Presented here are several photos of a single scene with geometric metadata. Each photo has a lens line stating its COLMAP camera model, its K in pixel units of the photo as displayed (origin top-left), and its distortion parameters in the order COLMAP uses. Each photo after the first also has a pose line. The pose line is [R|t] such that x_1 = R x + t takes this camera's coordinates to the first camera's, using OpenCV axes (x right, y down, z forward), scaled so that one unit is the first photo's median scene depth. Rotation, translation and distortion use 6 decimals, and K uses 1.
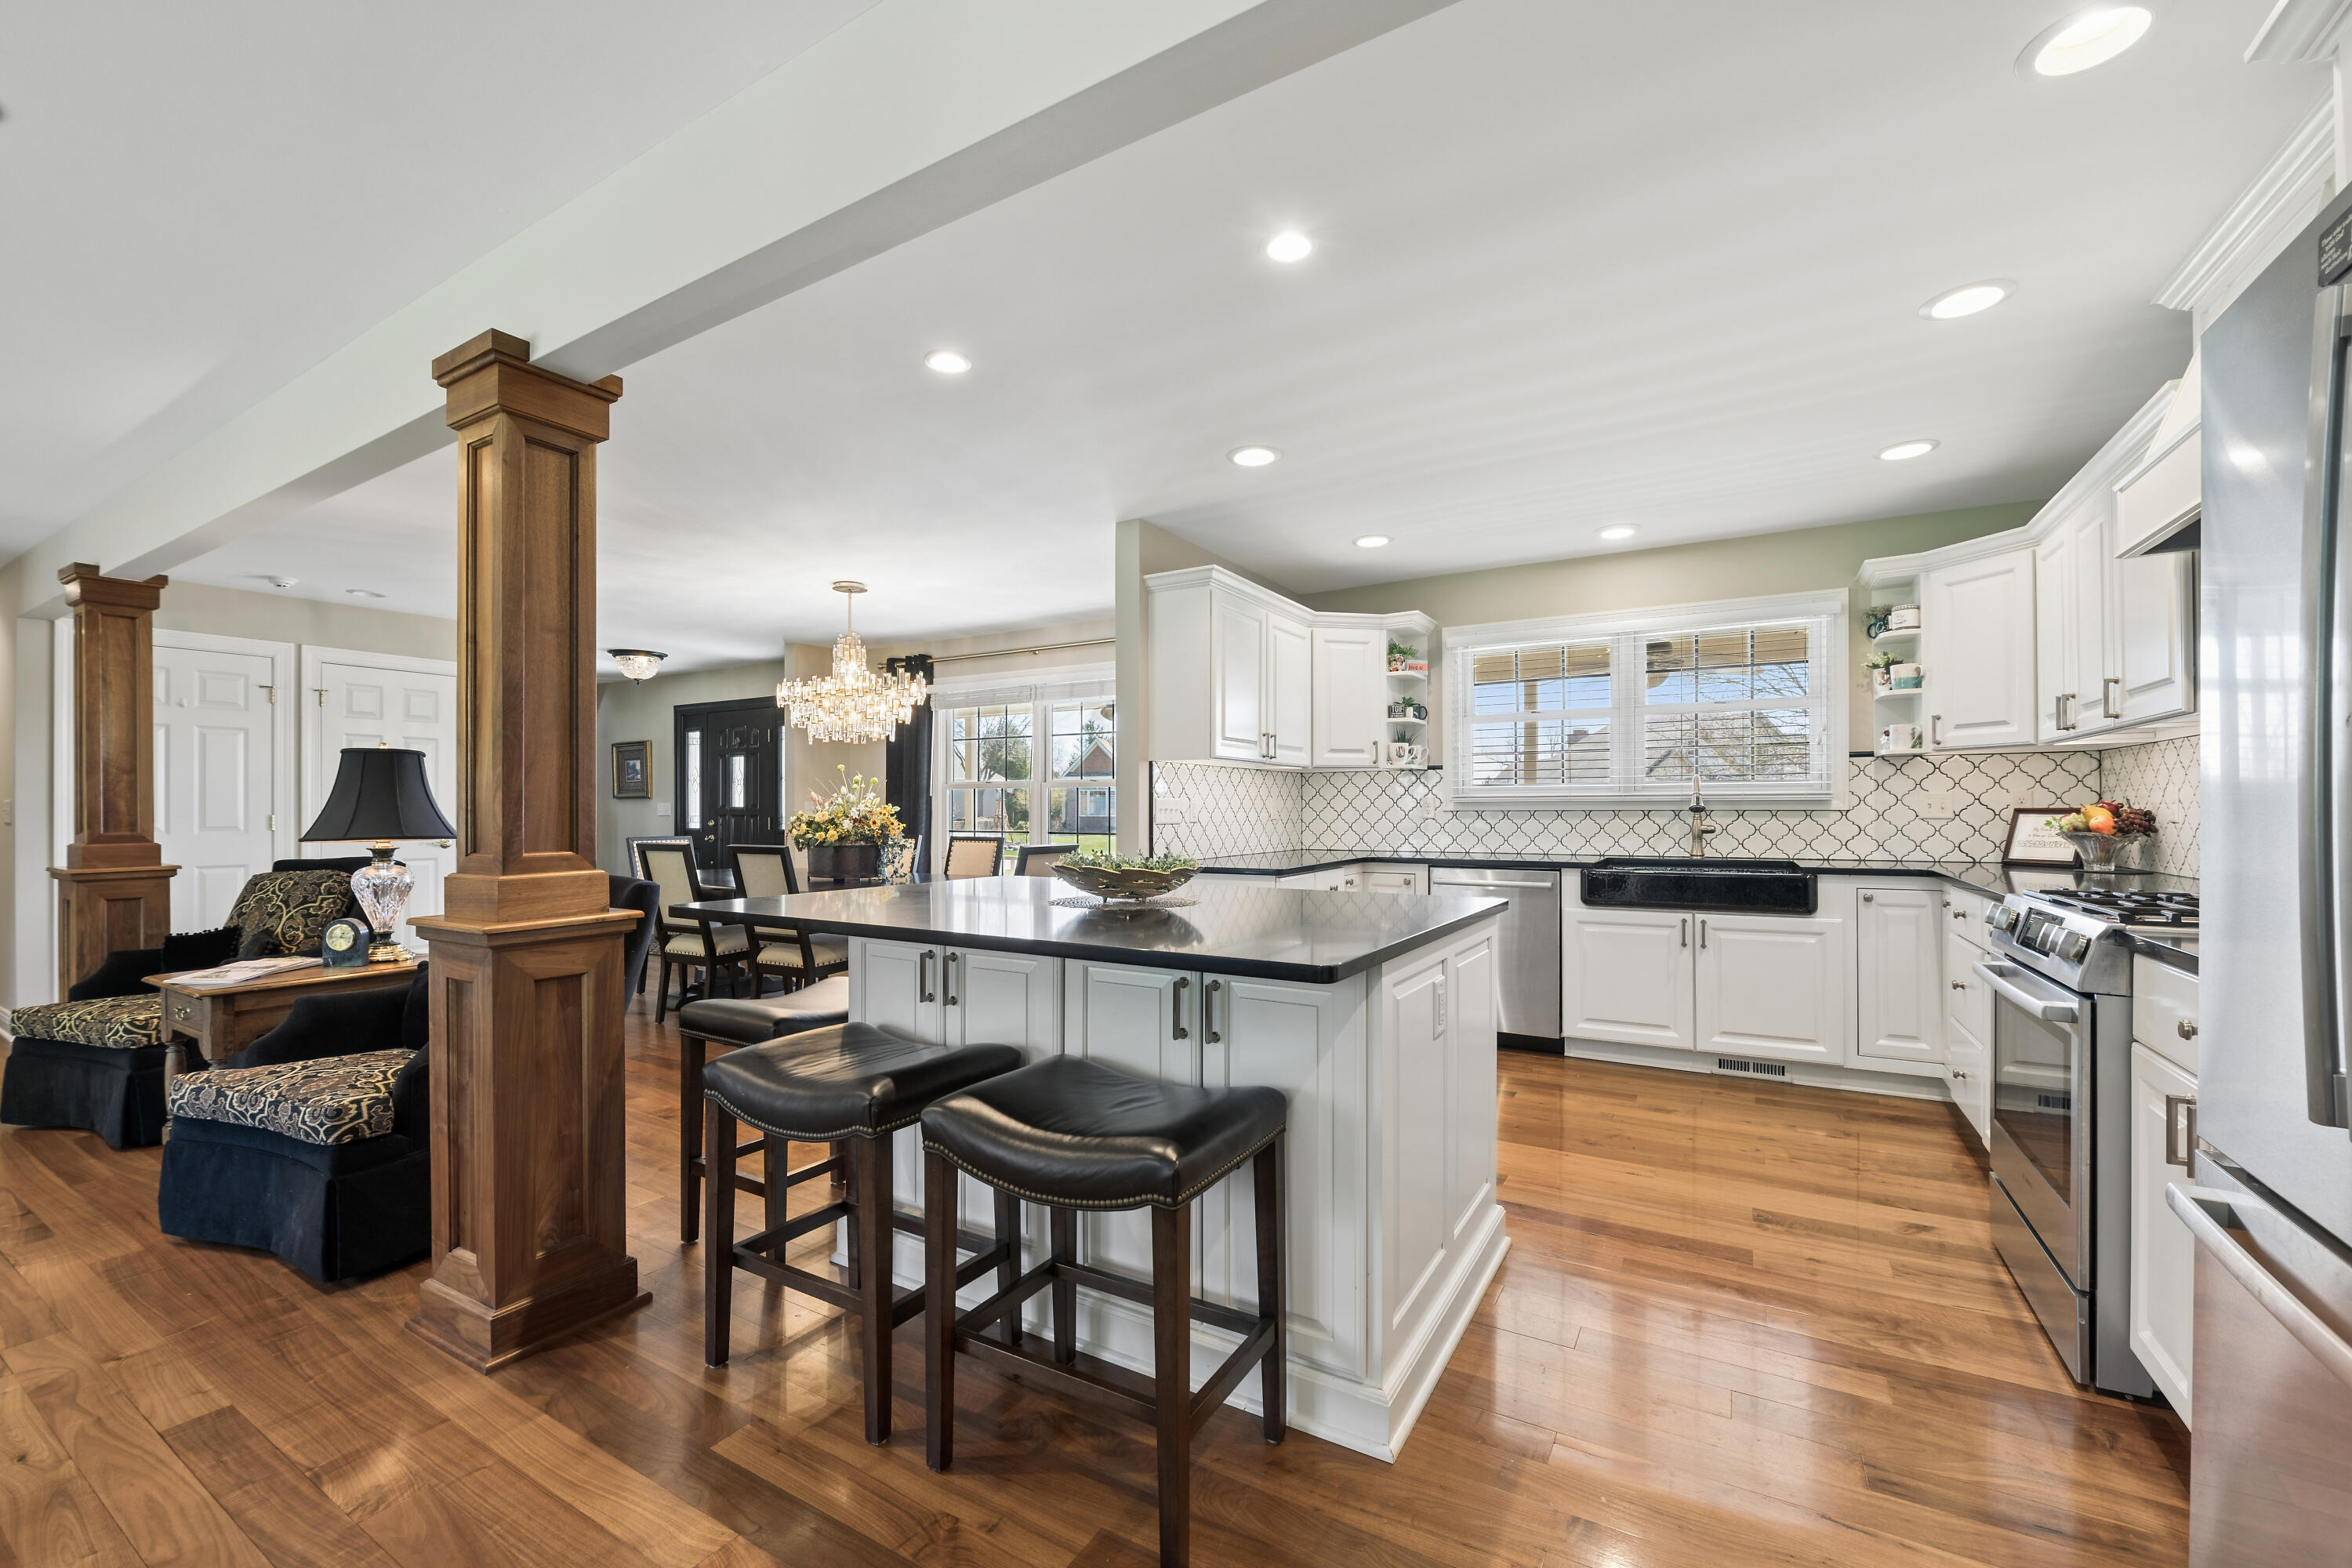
lens RADIAL K [[939.2, 0, 1164.8], [0, 939.2, 814.7], [0, 0, 1]] dist [-0.002755, -0.000400]
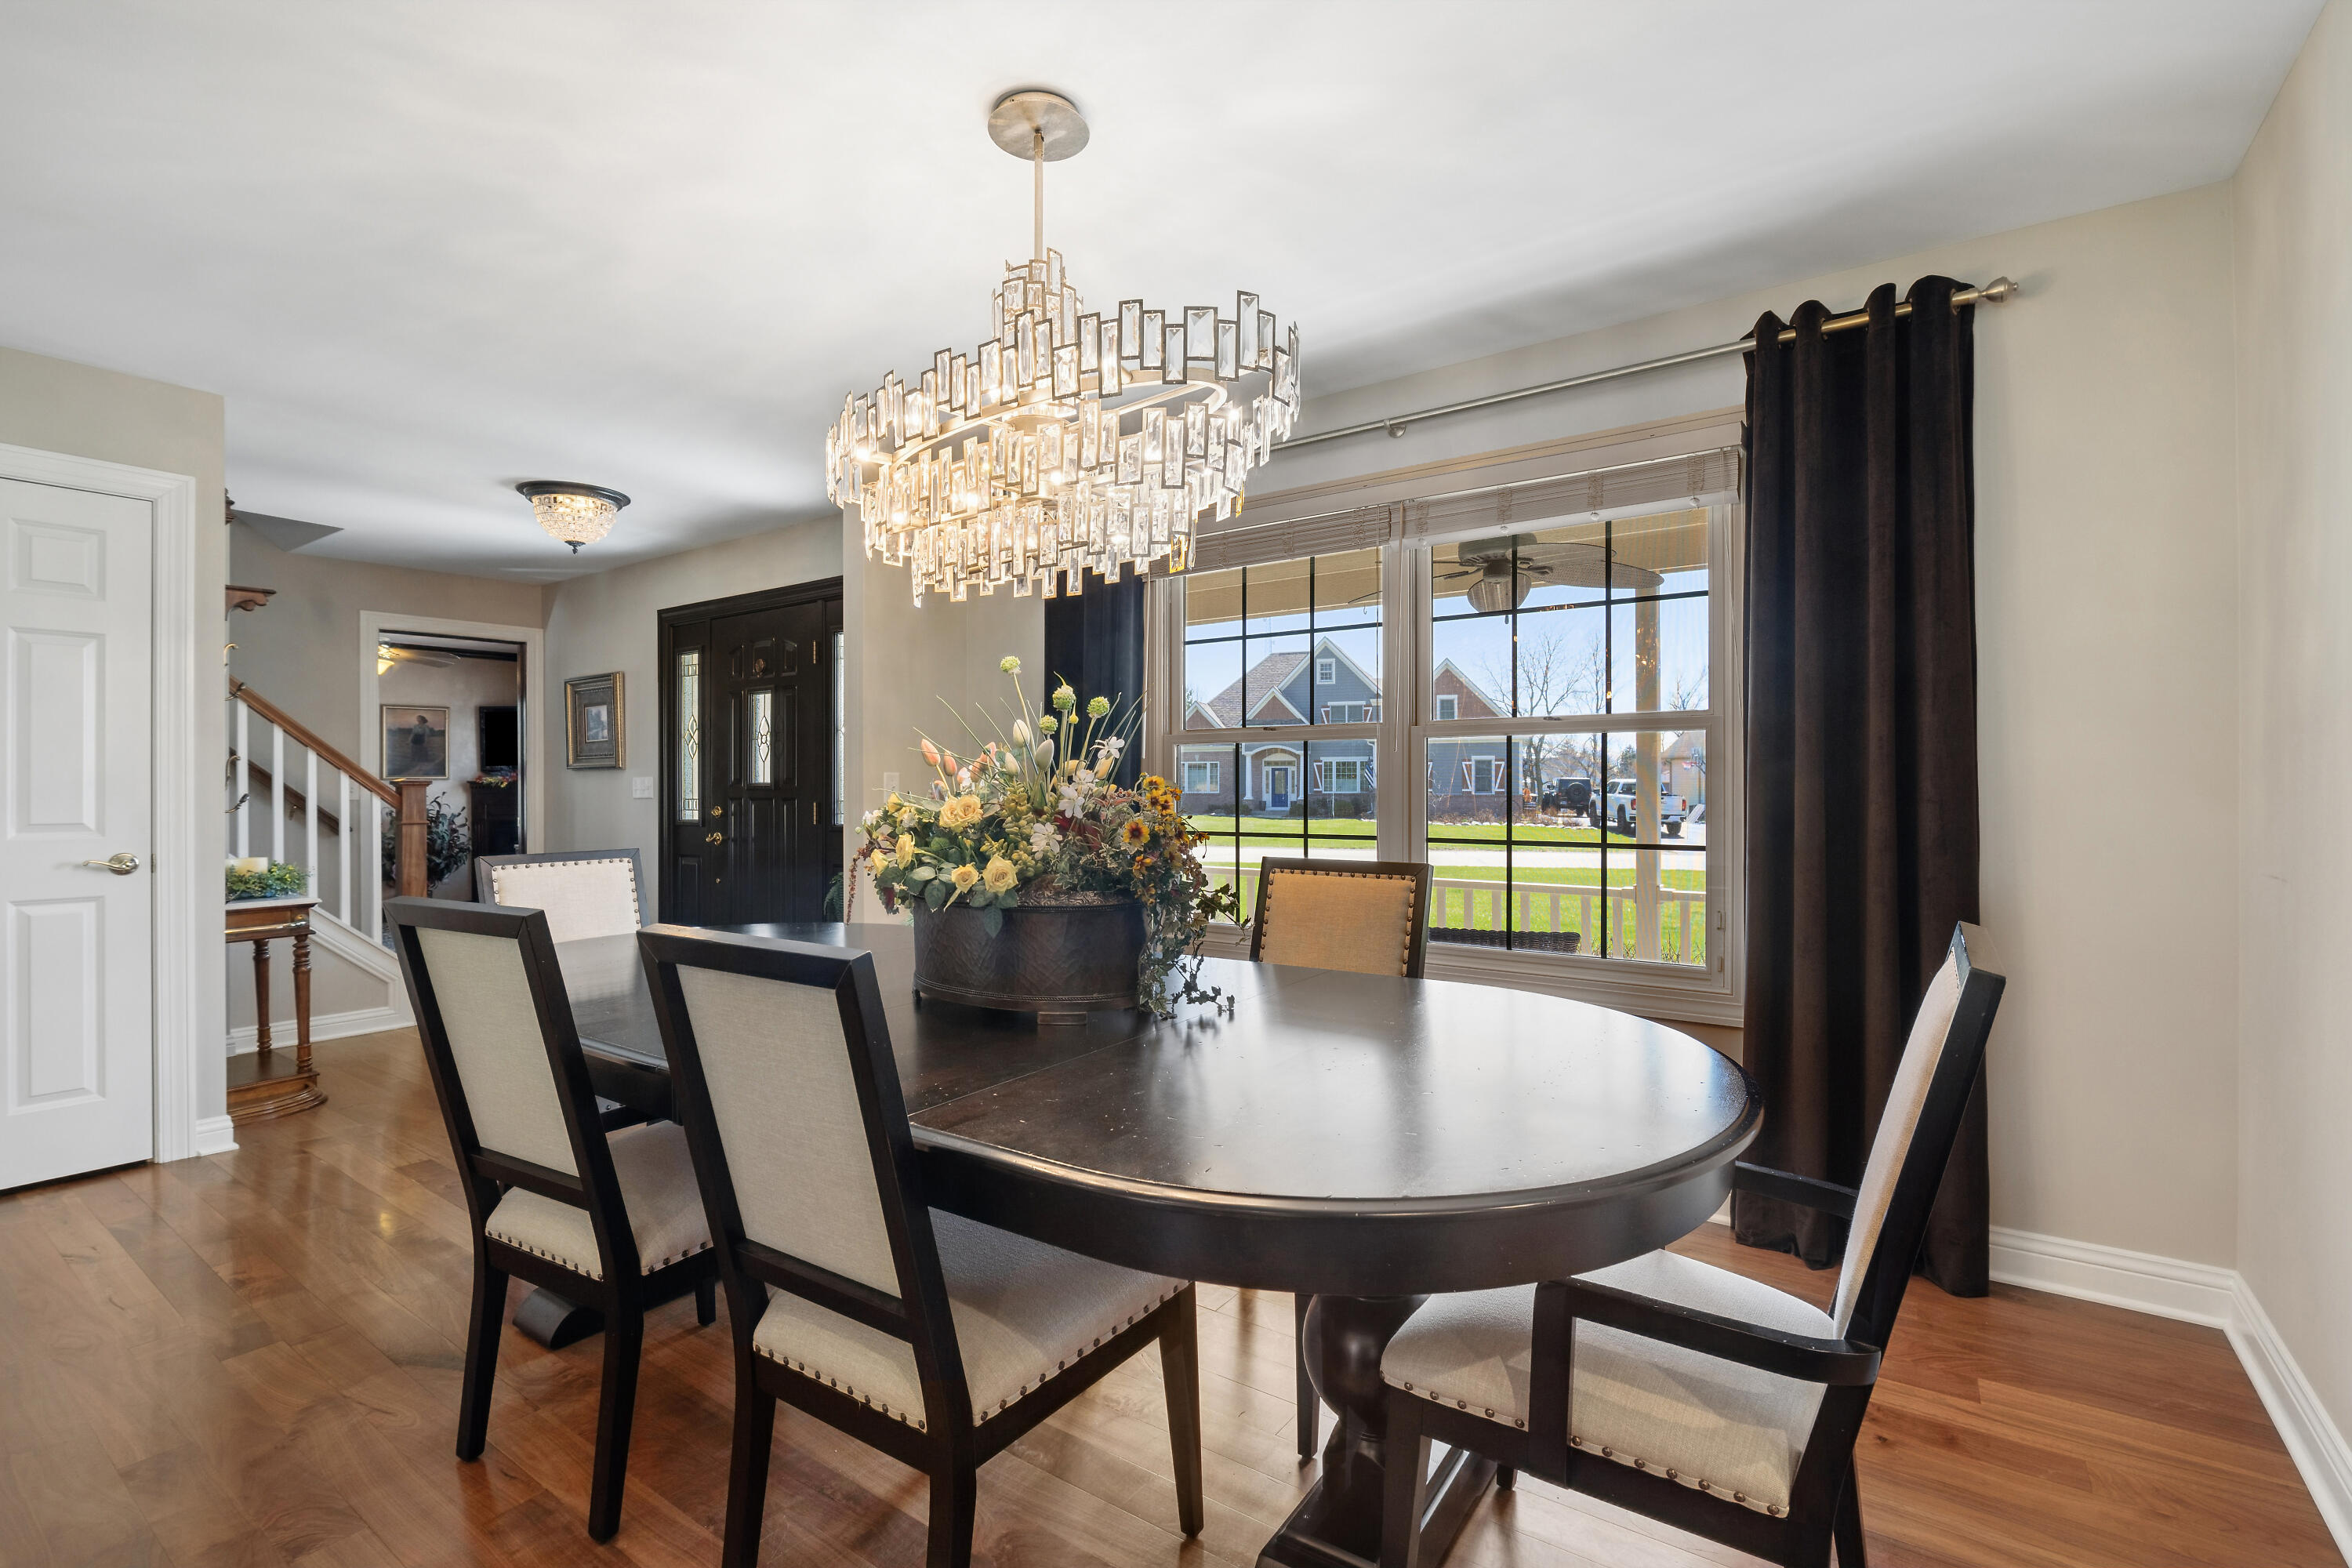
lens RADIAL K [[1070.6, 0, 1173.7], [0, 1070.6, 778.8], [0, 0, 1]] dist [0.001316, 0.000308]
pose [[0.996646, -0.002402, -0.081800, -0.157329], [0.001385, 0.999921, -0.012487, -0.002795], [0.081824, 0.012332, 0.996571, 0.383587]]
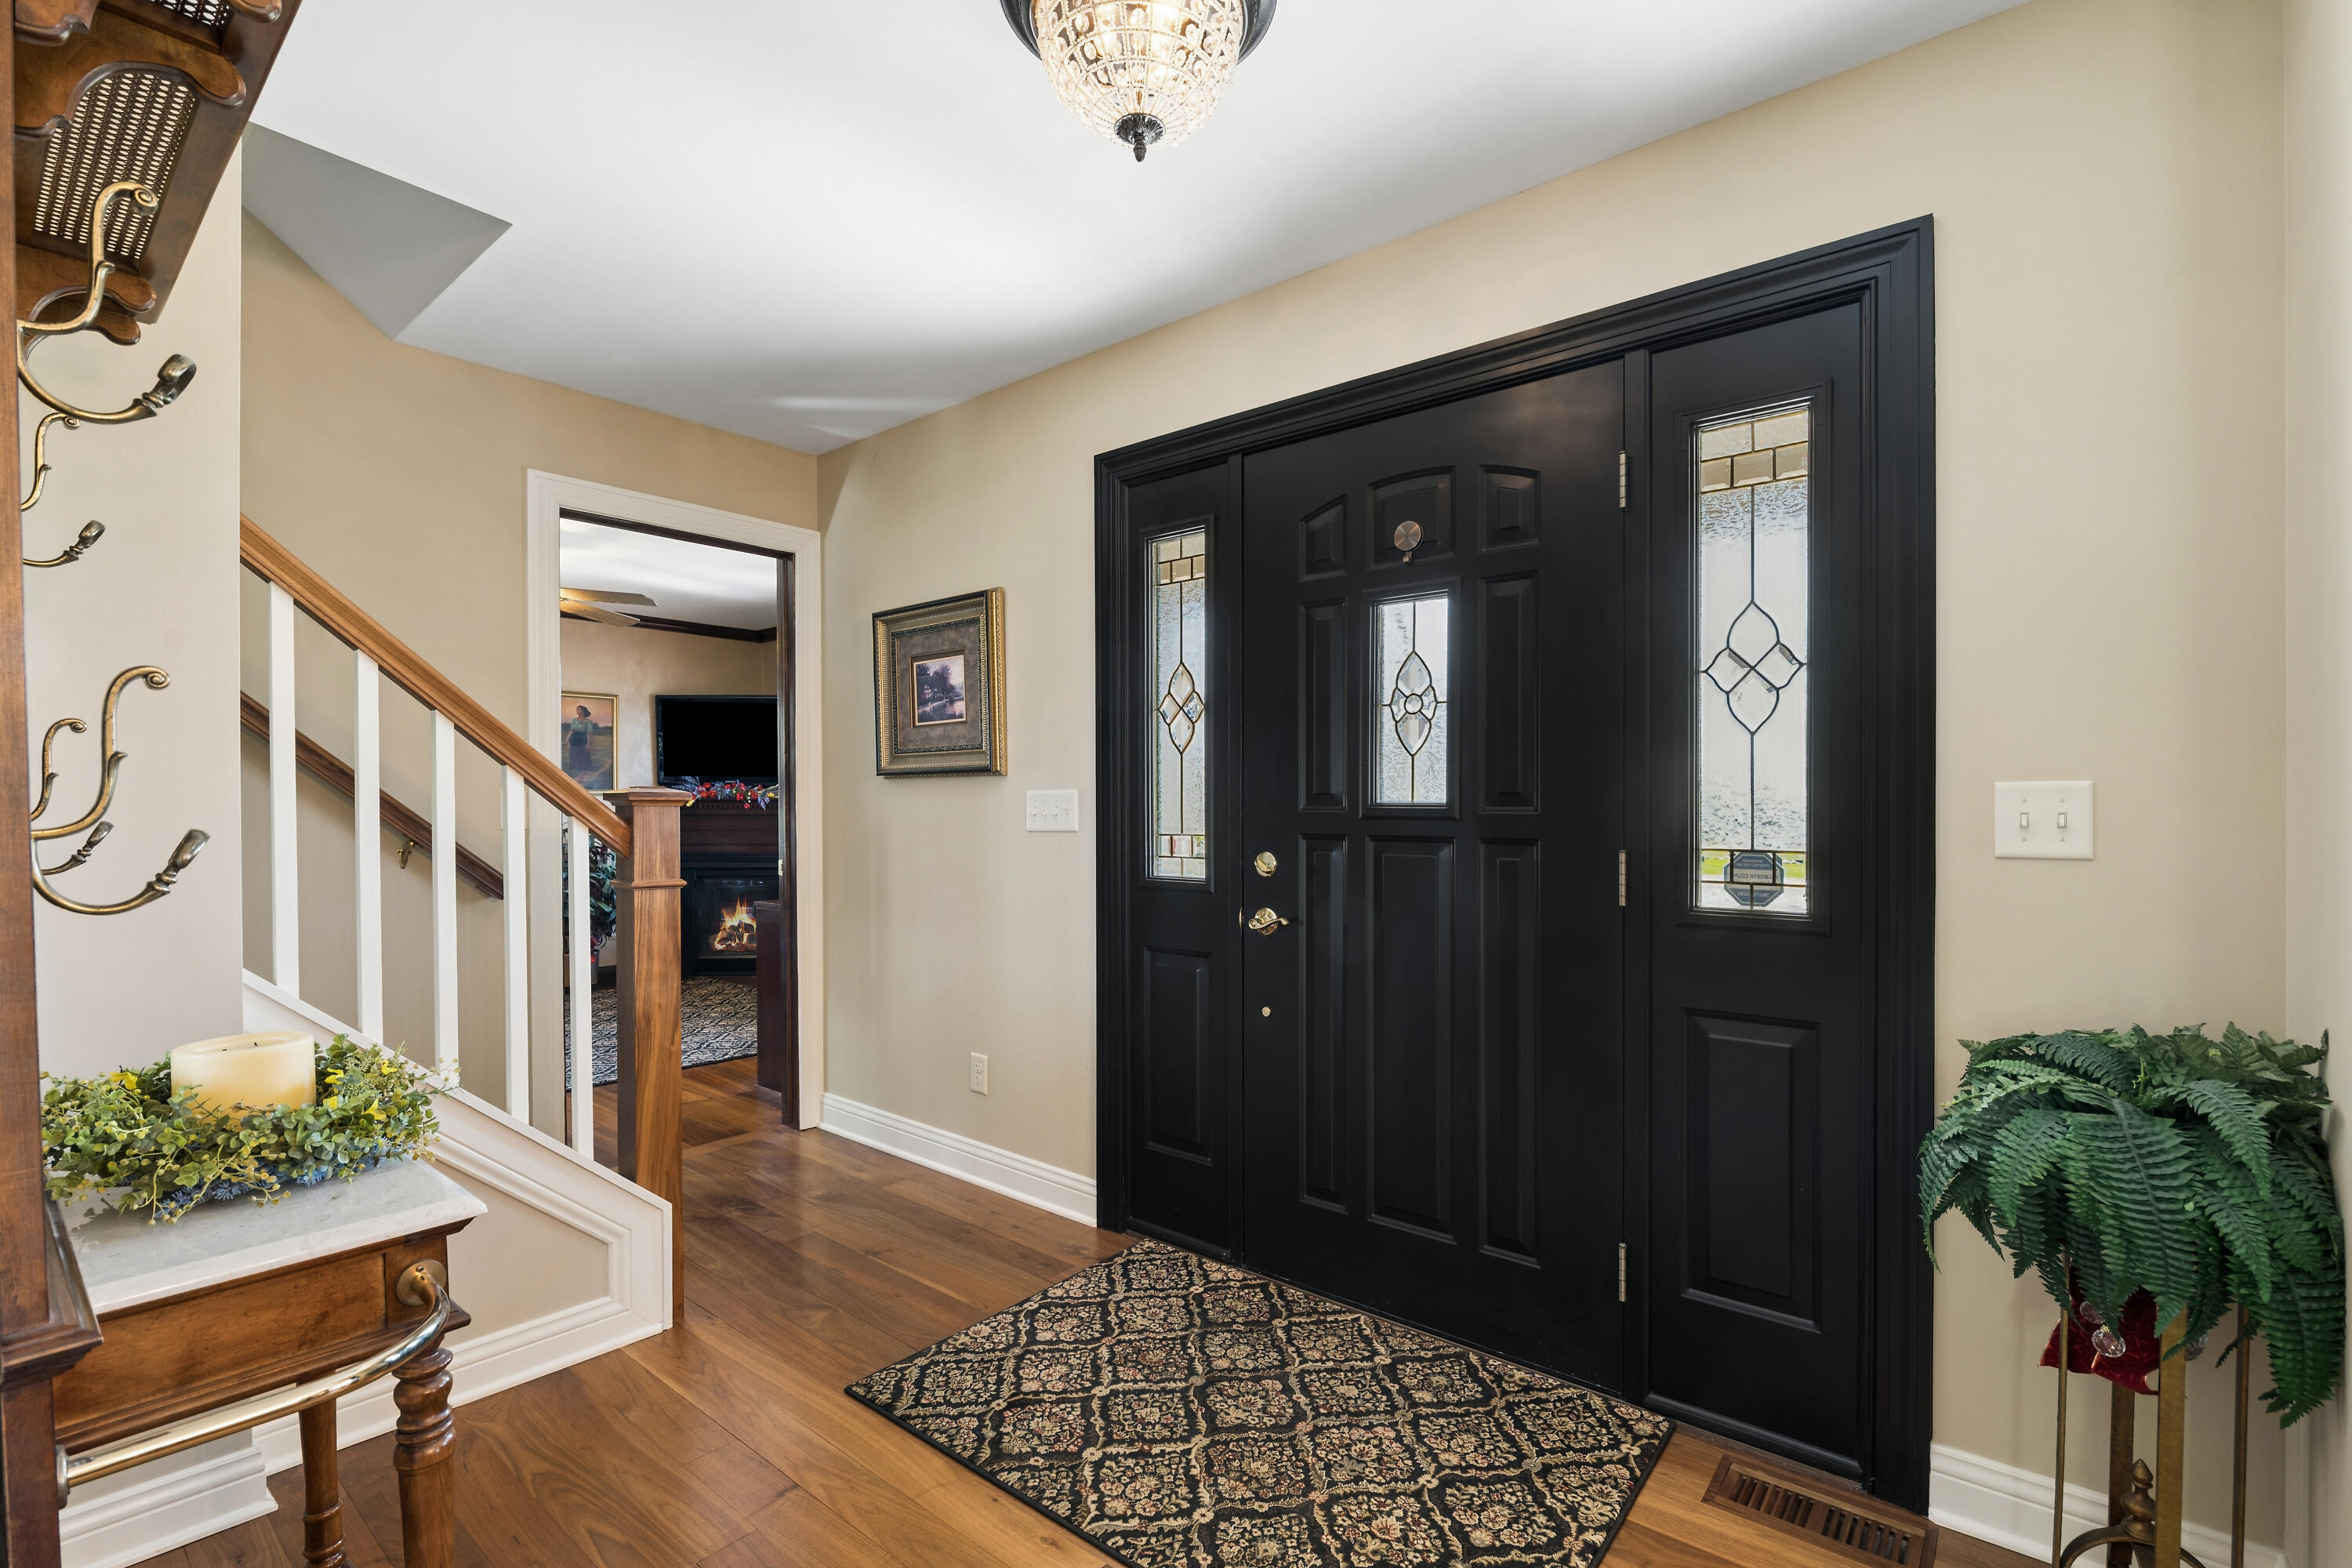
lens RADIAL K [[1070.6, 0, 1182.4], [0, 1070.6, 826.7], [0, 0, 1]] dist [0.001316, 0.000308]
pose [[0.988558, 0.009837, -0.150522, -0.472348], [-0.008520, 0.999920, 0.009391, -0.004394], [0.150602, -0.008001, 0.988562, 0.713757]]
